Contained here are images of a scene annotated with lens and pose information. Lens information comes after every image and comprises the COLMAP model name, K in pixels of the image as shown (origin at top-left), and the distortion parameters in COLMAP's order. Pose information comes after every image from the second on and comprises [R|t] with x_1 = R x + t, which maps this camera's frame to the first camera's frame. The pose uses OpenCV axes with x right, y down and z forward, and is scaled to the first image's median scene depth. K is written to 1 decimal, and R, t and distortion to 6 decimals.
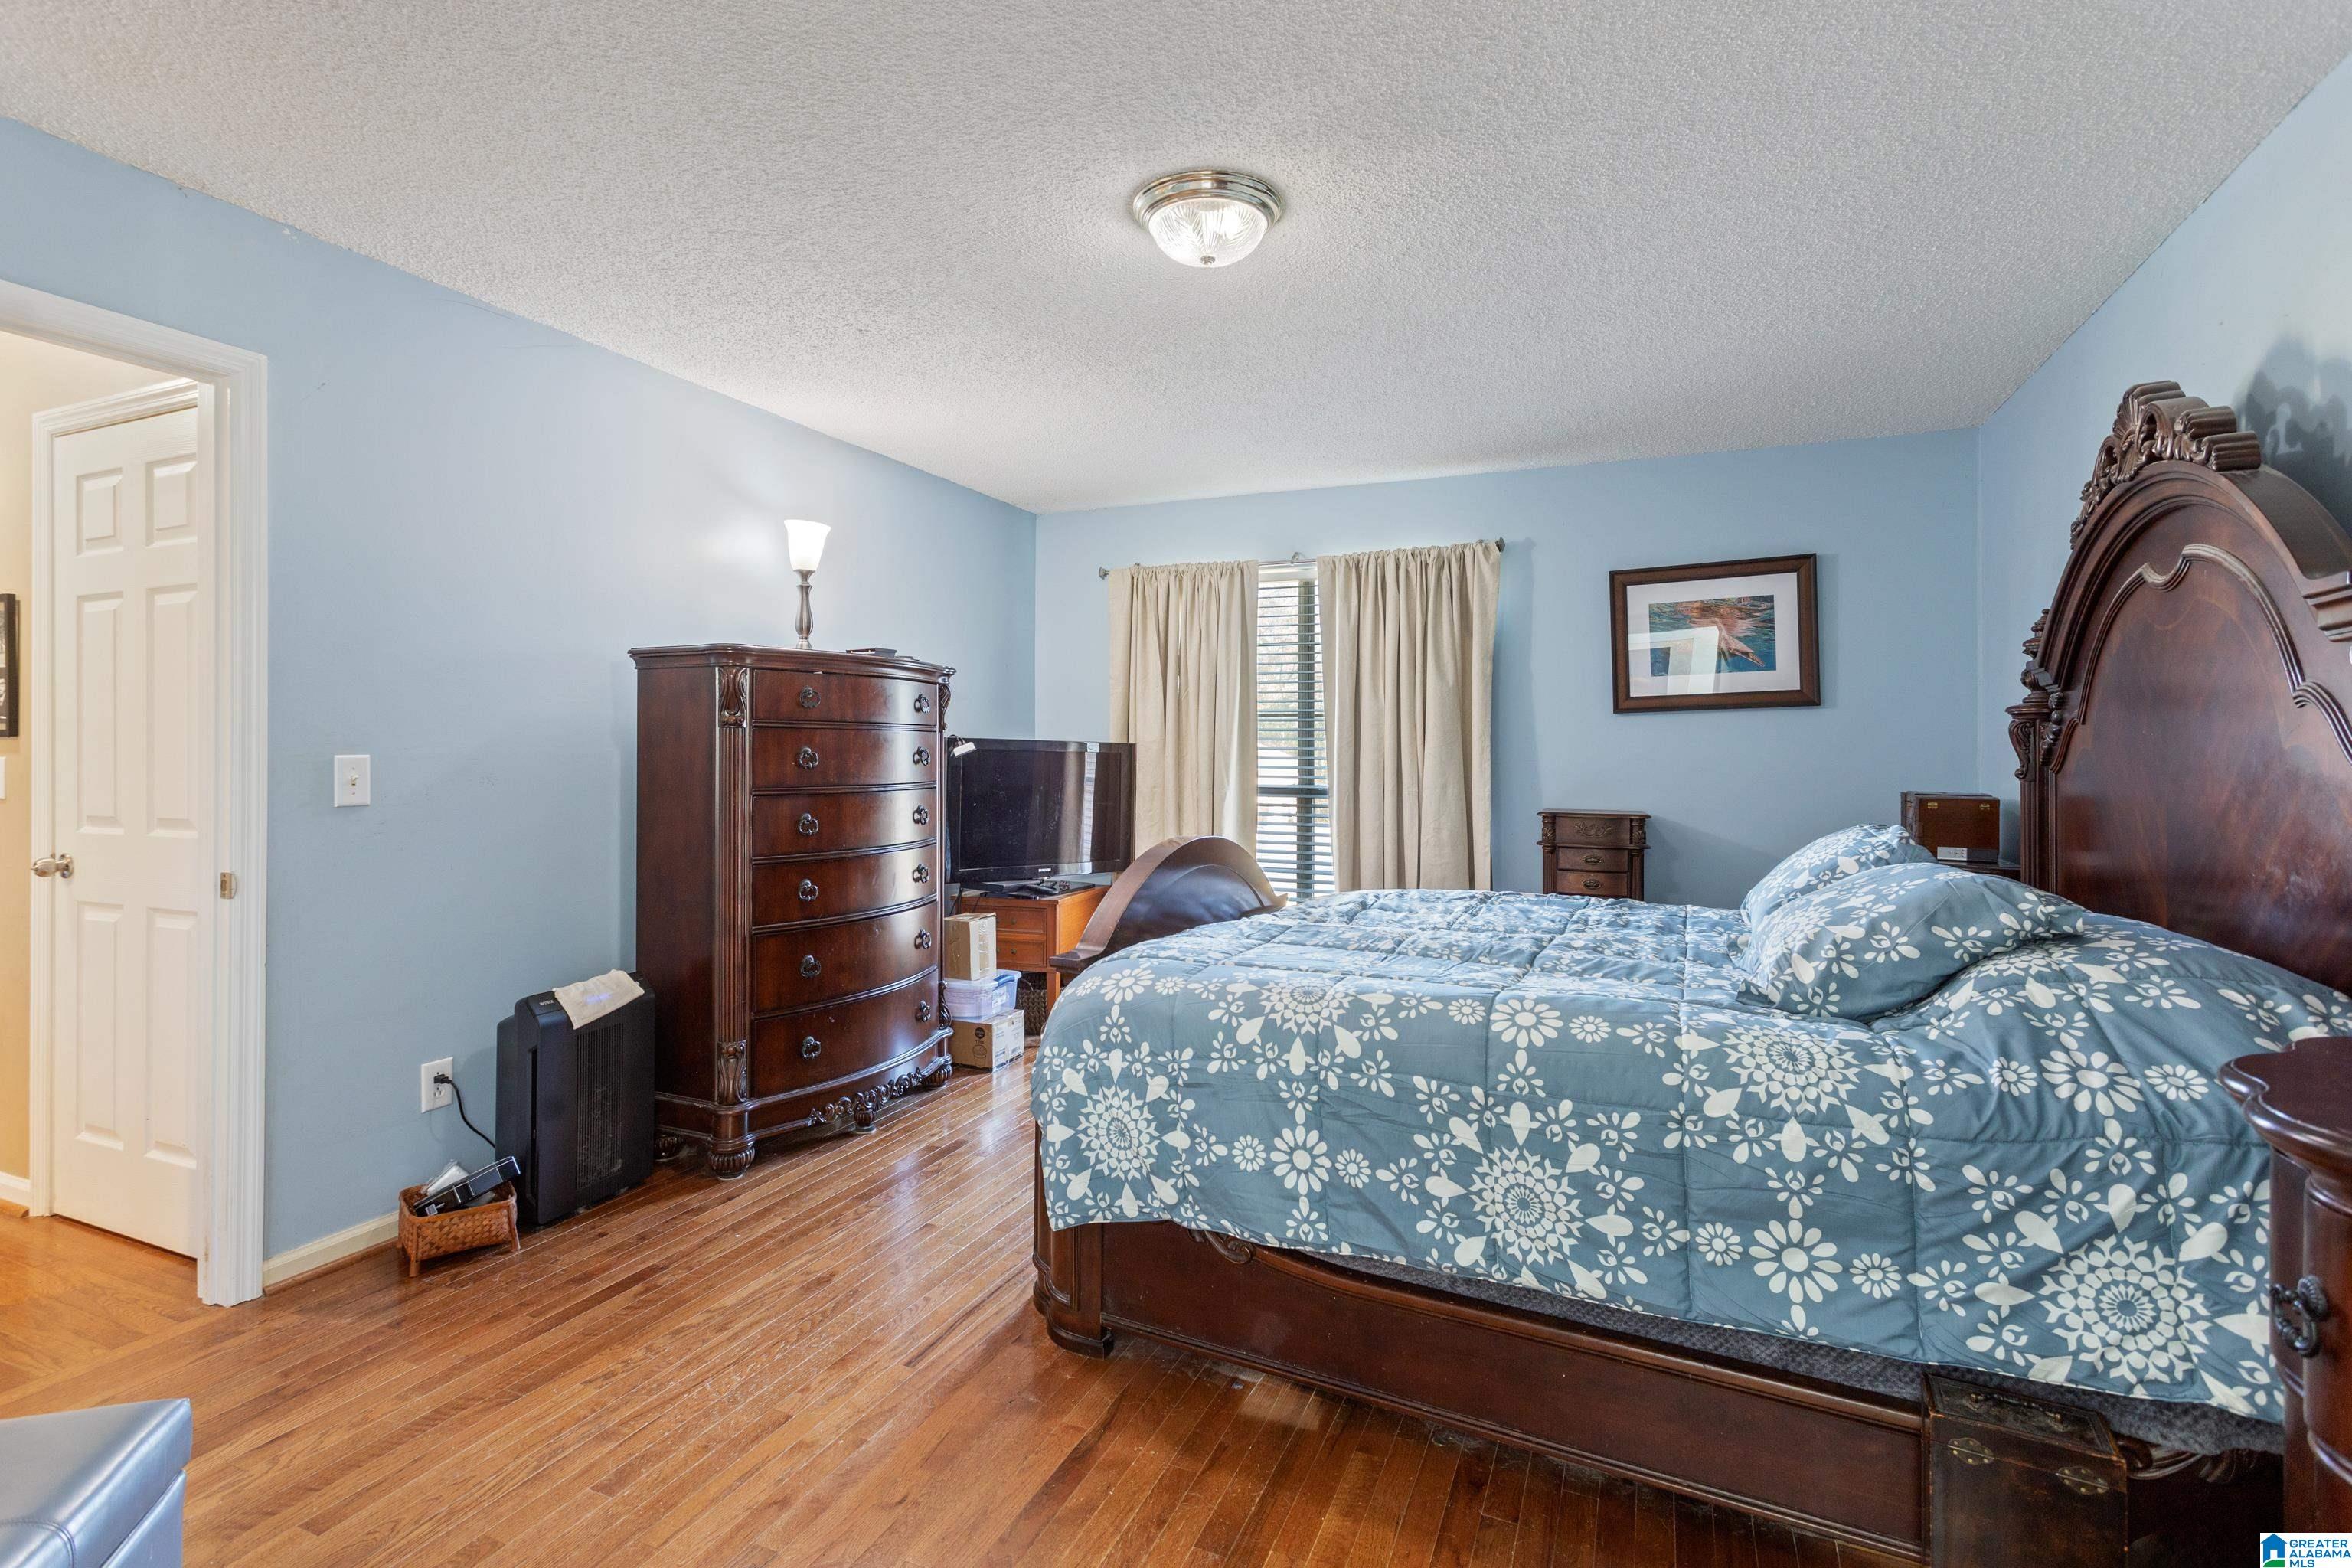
lens RADIAL K [[1133.5, 0, 1158.2], [0, 1133.5, 759.8], [0, 0, 1]] dist [0.005748, 0.000429]
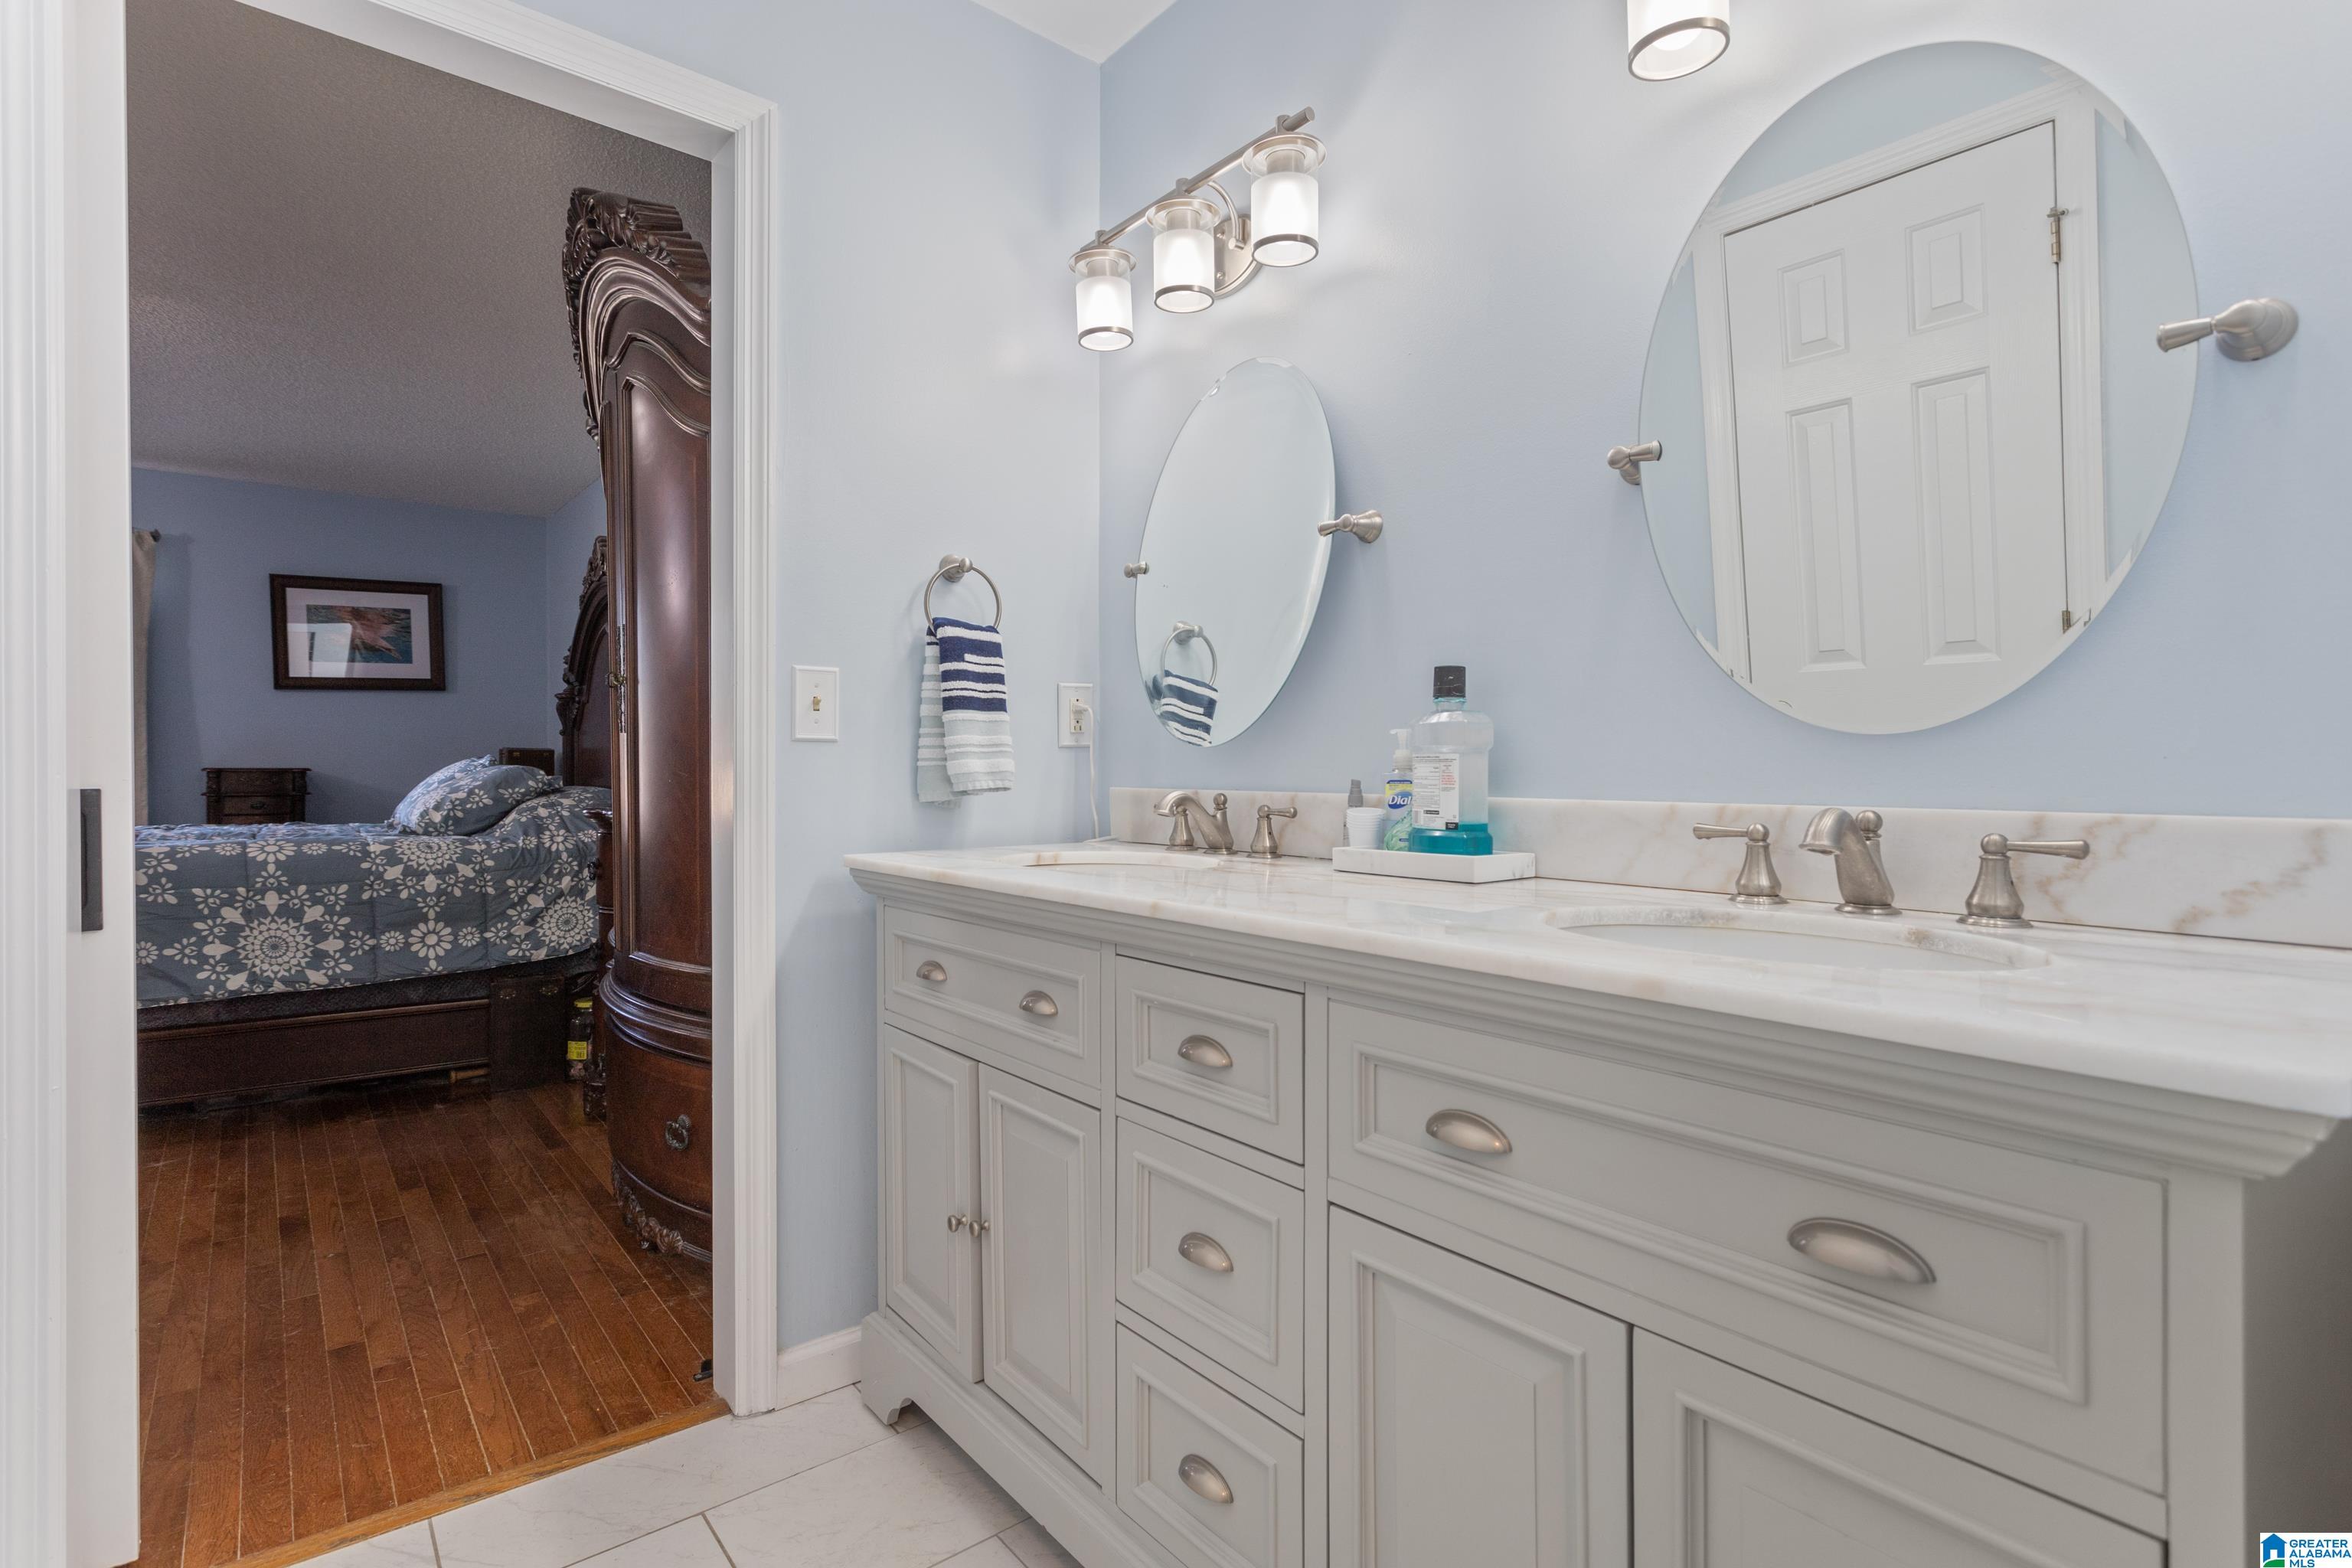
lens RADIAL K [[1133.5, 0, 1158.2], [0, 1133.5, 759.8], [0, 0, 1]] dist [0.005748, 0.000429]
pose [[0.466243, -0.001781, 0.884655, -0.628207], [0.004346, 0.999991, -0.000277, 0.103789], [-0.884646, 0.003974, 0.466247, -1.094786]]
